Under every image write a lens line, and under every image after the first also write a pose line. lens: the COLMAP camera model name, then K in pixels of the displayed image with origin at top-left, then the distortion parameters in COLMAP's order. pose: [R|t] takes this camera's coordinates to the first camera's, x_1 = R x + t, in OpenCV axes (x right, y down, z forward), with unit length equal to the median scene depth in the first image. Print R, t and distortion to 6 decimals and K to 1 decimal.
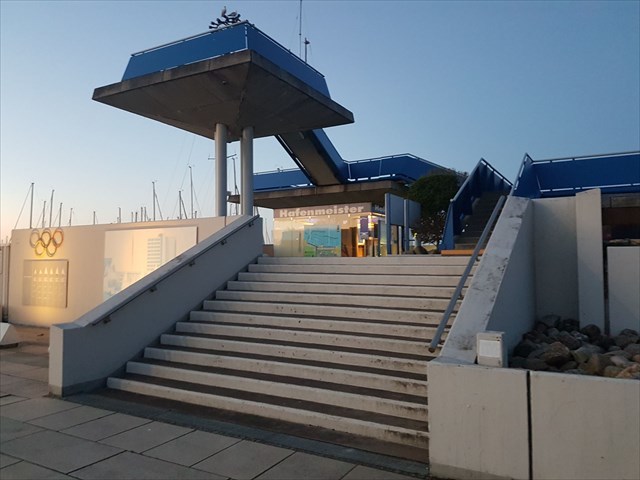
lens RADIAL K [[491.2, 0, 299.0], [0, 491.2, 239.3], [0, 0, 1]] dist [0.021018, -0.013551]
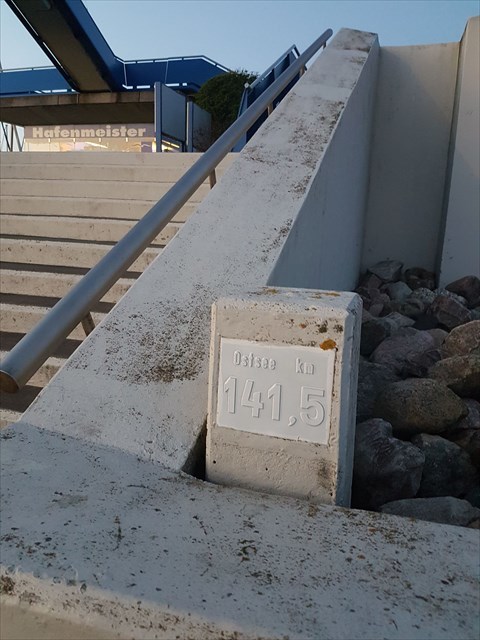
lens RADIAL K [[491.2, 0, 240.2], [0, 491.2, 319.9], [0, 0, 1]] dist [0.021018, -0.013551]
pose [[0.965832, -0.020784, 0.258333, 0.071978], [-0.042708, 0.970388, 0.237747, 0.034384], [-0.255624, -0.240656, 0.936344, 0.183880]]
